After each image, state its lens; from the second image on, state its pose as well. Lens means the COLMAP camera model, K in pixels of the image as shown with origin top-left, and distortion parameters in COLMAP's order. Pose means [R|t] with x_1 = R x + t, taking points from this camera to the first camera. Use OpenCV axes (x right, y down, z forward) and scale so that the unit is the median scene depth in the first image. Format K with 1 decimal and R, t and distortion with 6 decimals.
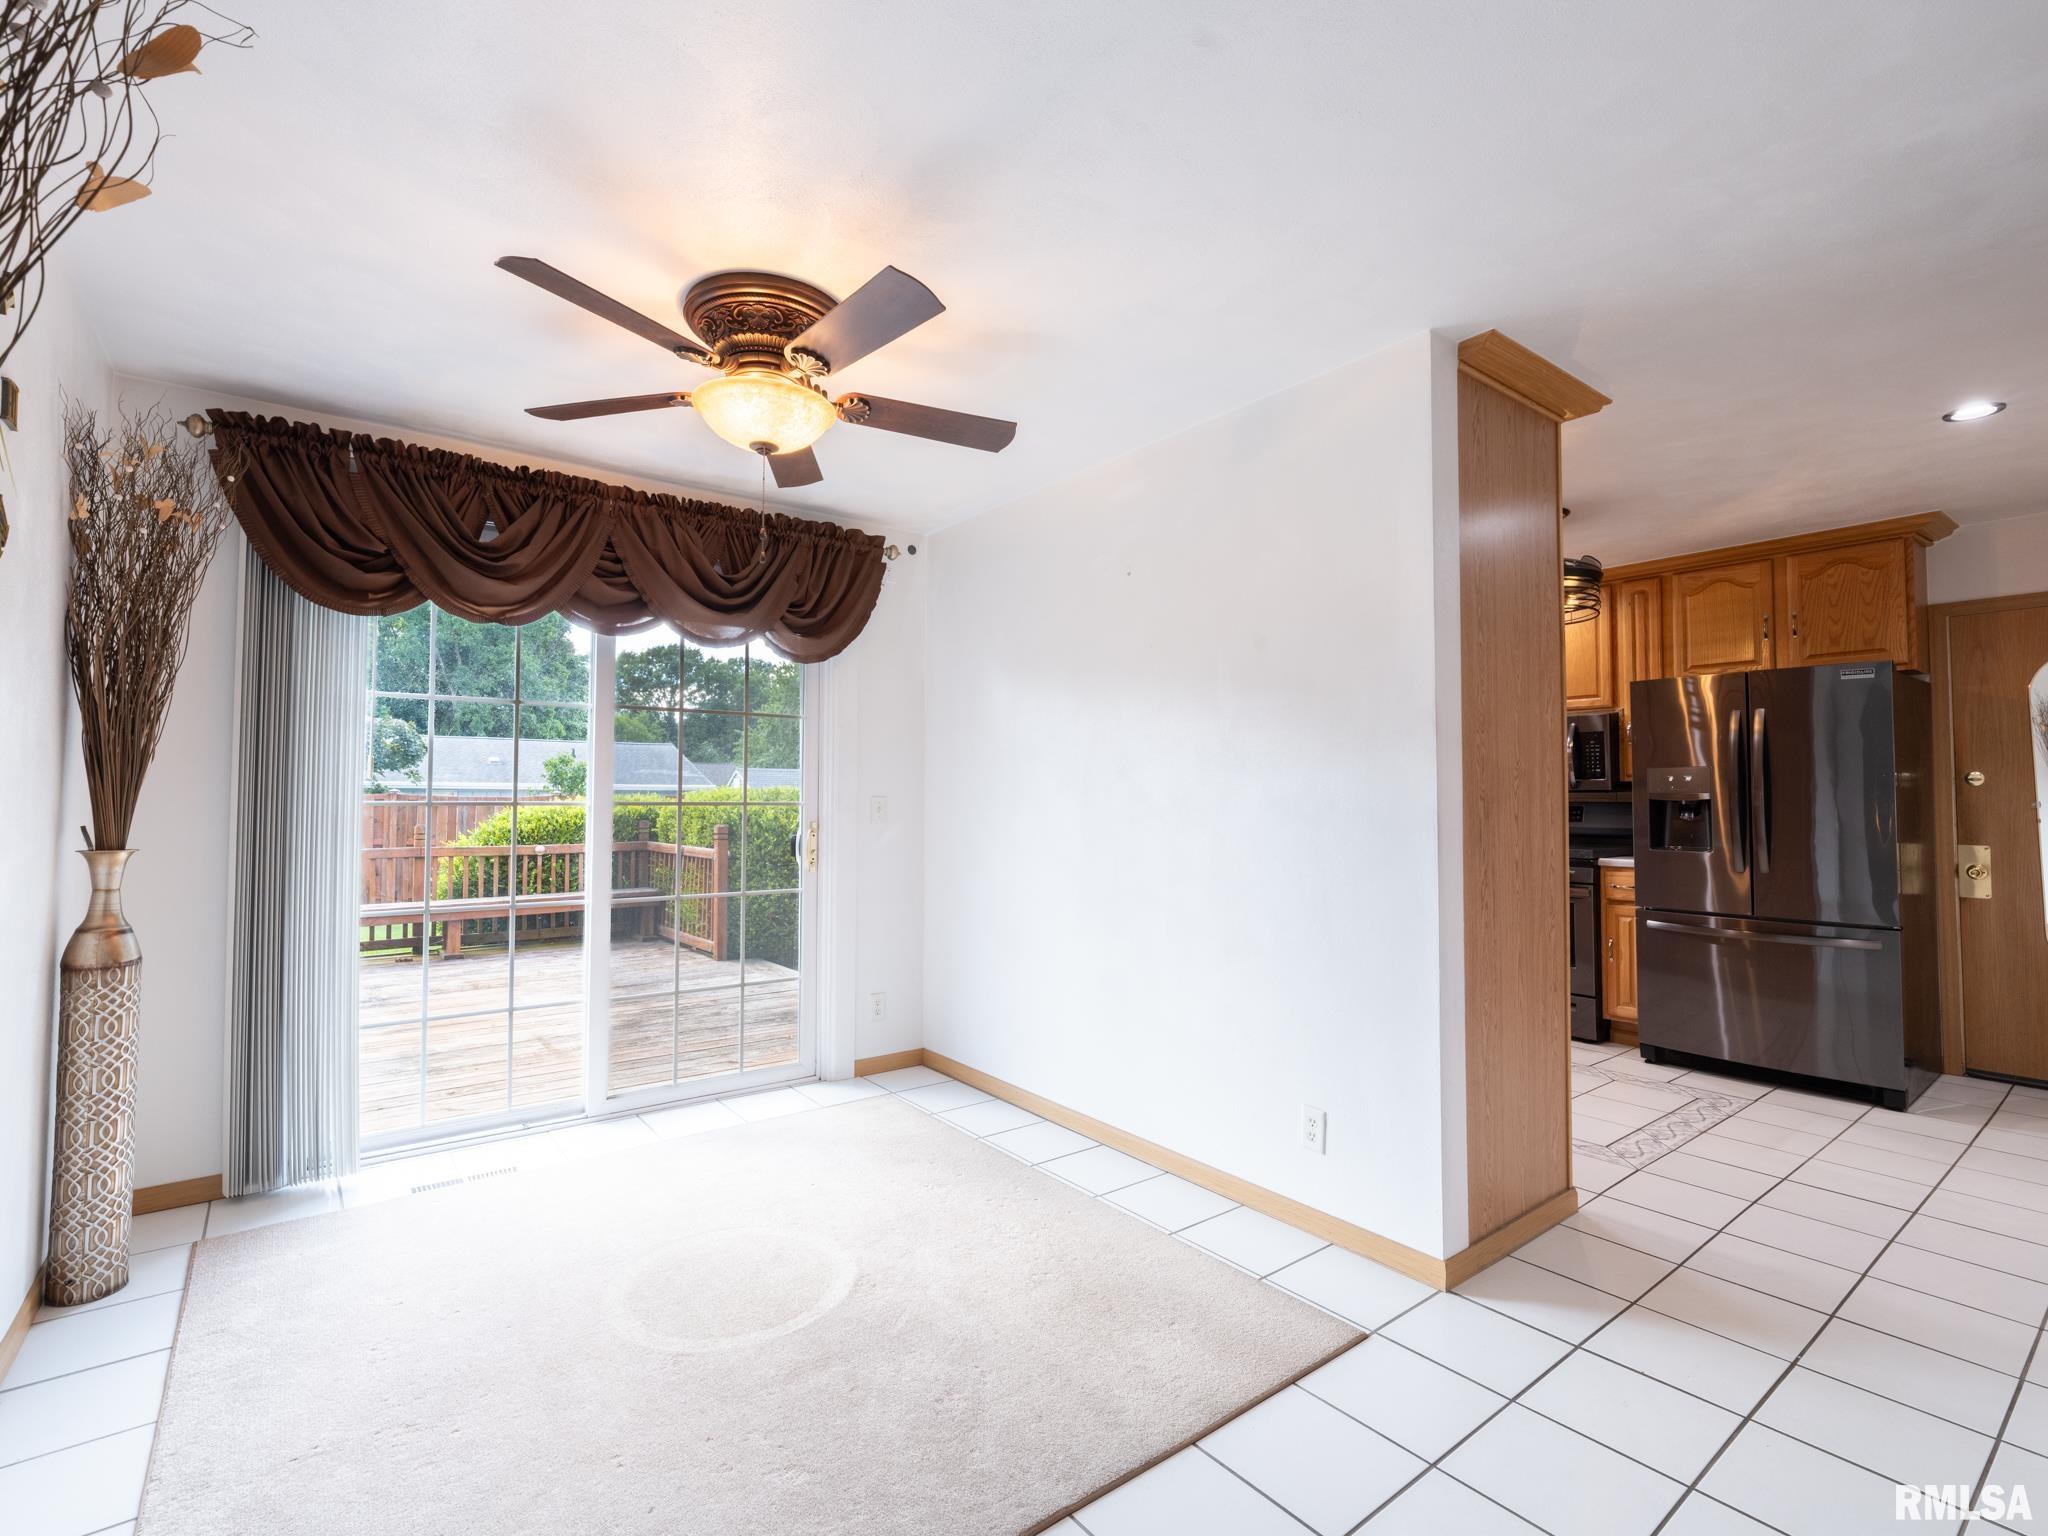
lens RADIAL K [[932.3, 0, 1020.3], [0, 932.3, 769.2], [0, 0, 1]] dist [0.001211, 0.001058]
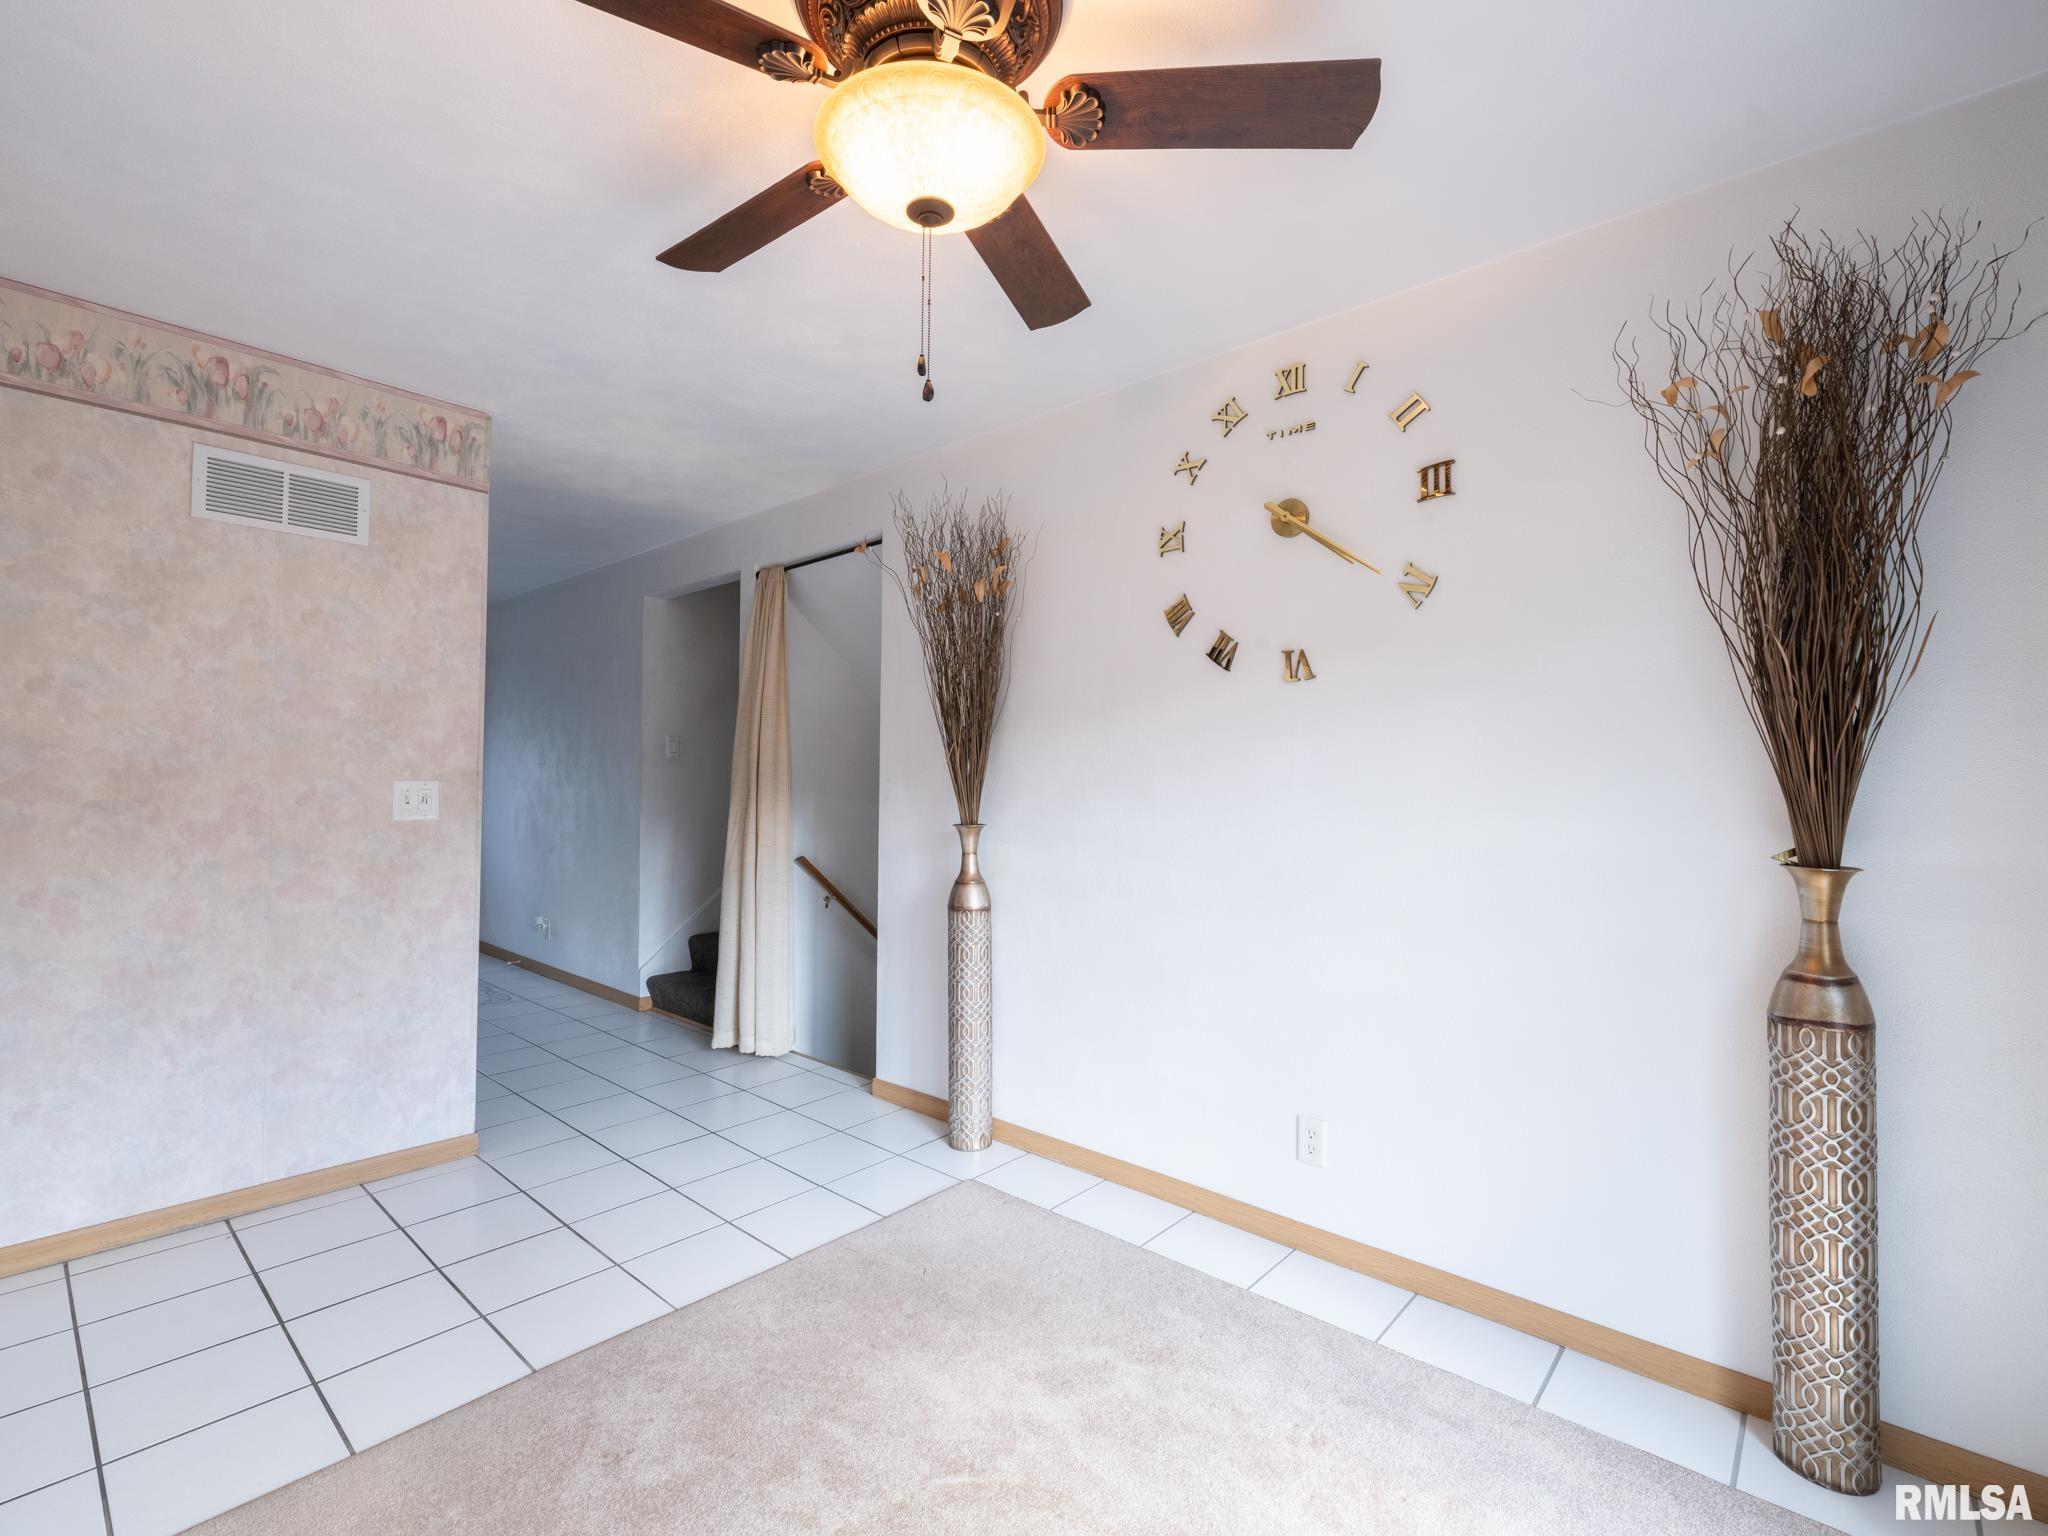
lens RADIAL K [[932.3, 0, 1020.3], [0, 932.3, 769.2], [0, 0, 1]] dist [0.001211, 0.001058]
pose [[-0.981980, -0.015413, -0.188357, -0.140638], [-0.006387, 0.998806, -0.048434, 0.032949], [0.188878, -0.046358, -0.980906, 1.058709]]
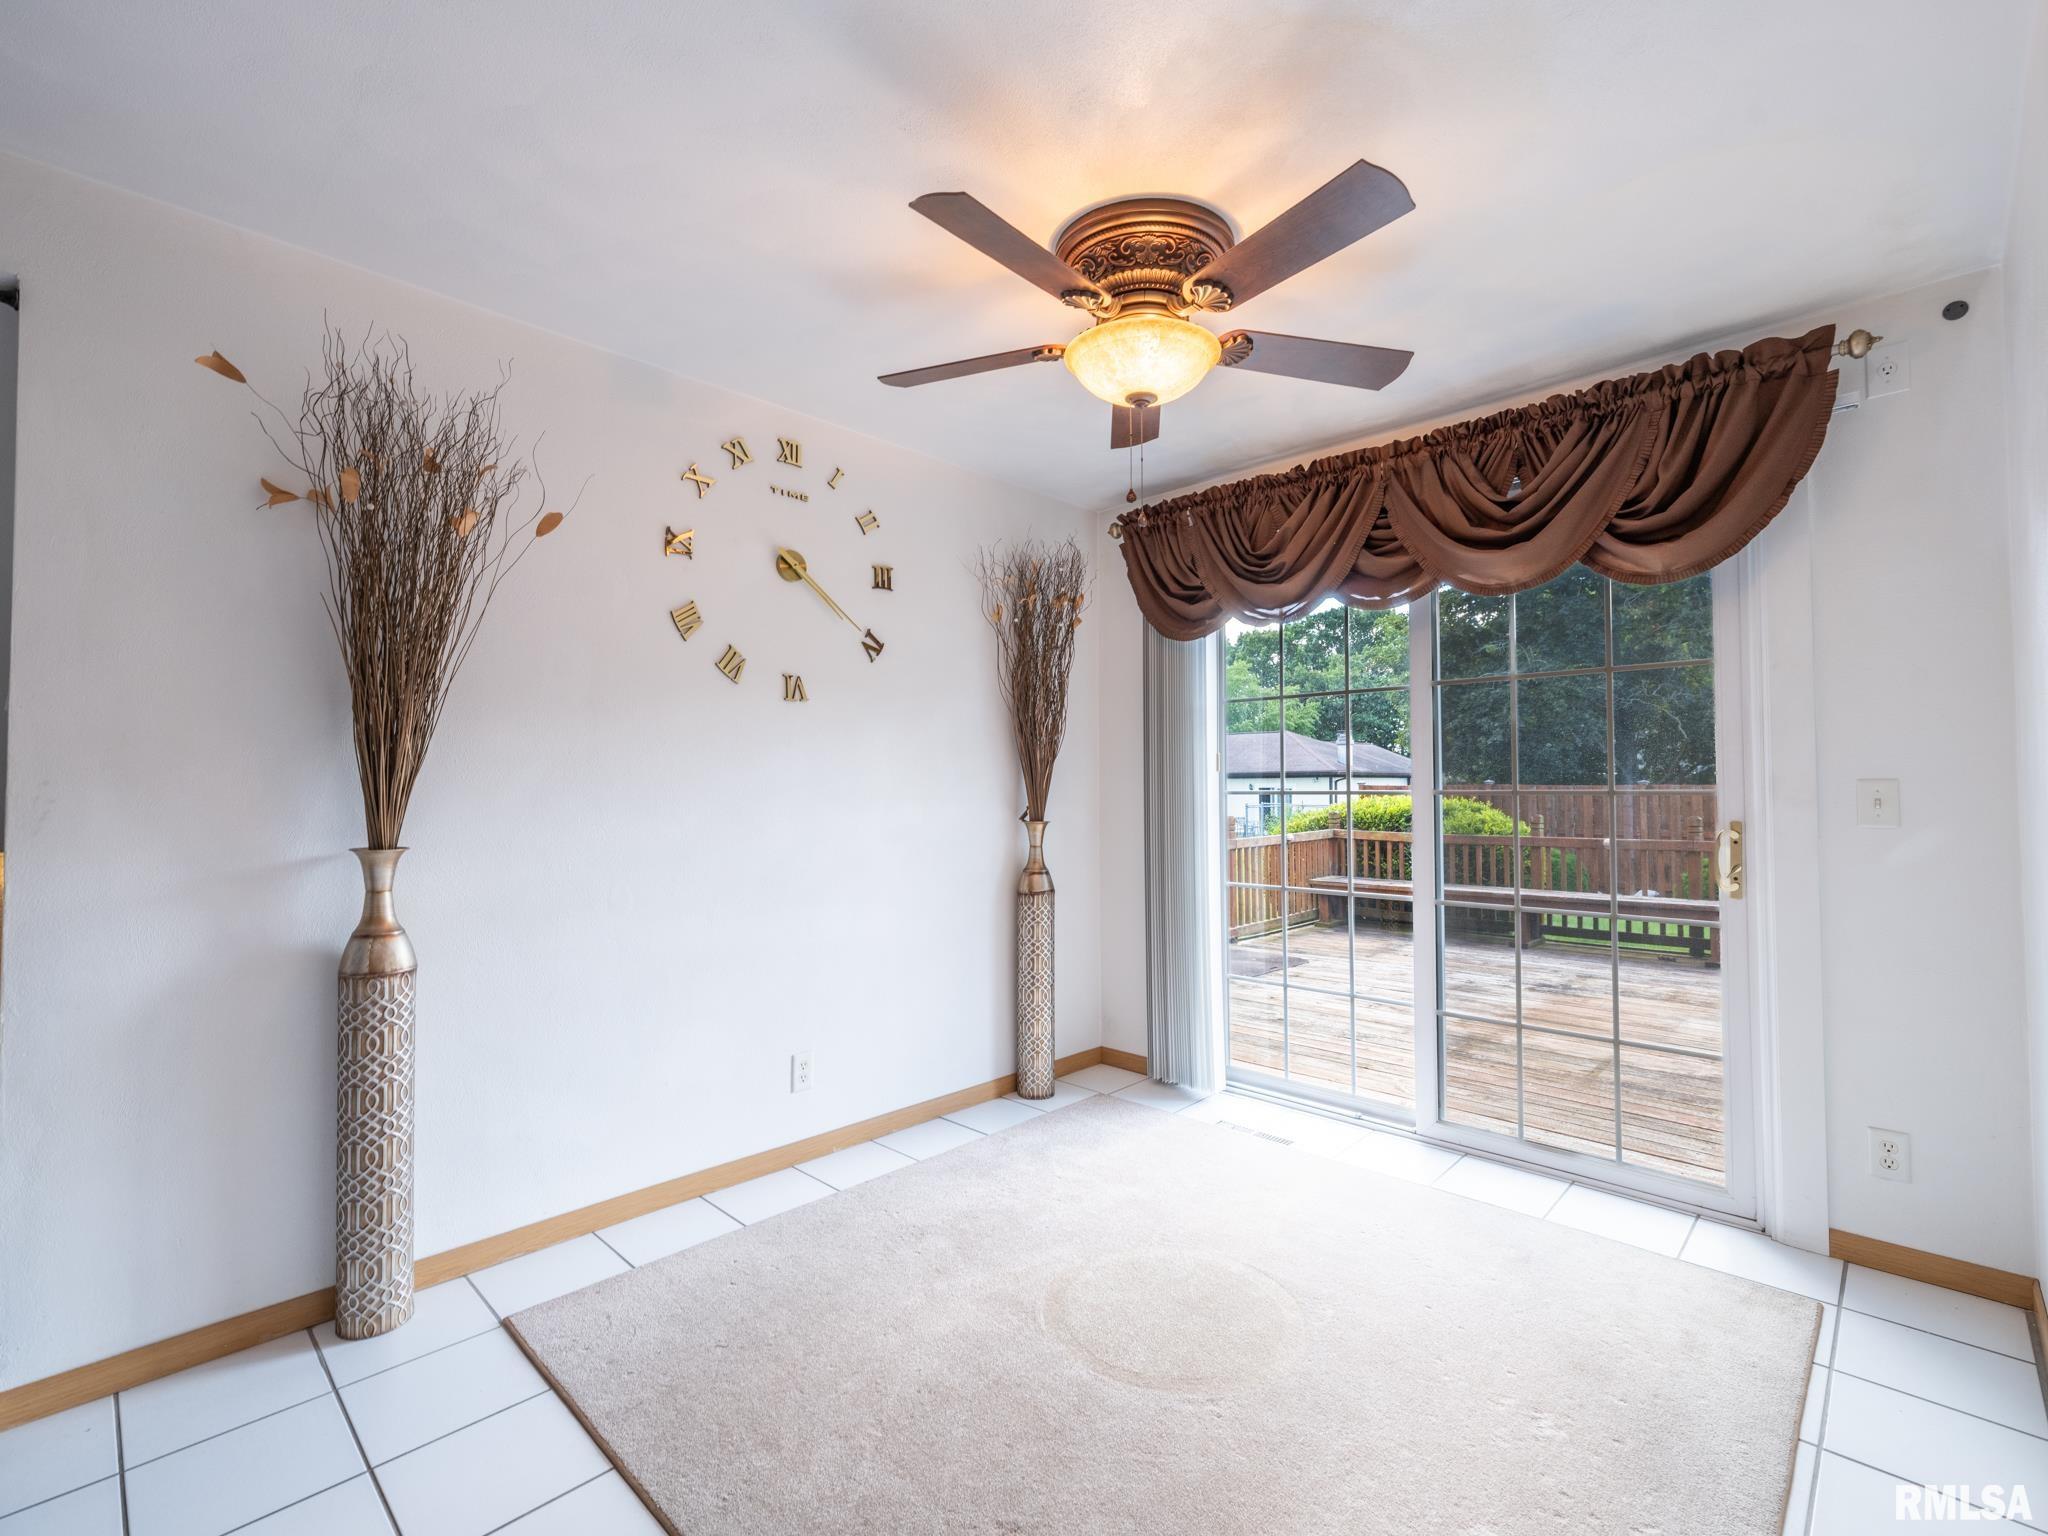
lens RADIAL K [[932.3, 0, 1020.3], [0, 932.3, 769.2], [0, 0, 1]] dist [0.001211, 0.001058]
pose [[0.147659, -0.024887, -0.988725, 0.399862], [0.035527, 0.999172, -0.019844, 0.018621], [0.988400, -0.032197, 0.148421, 0.490058]]
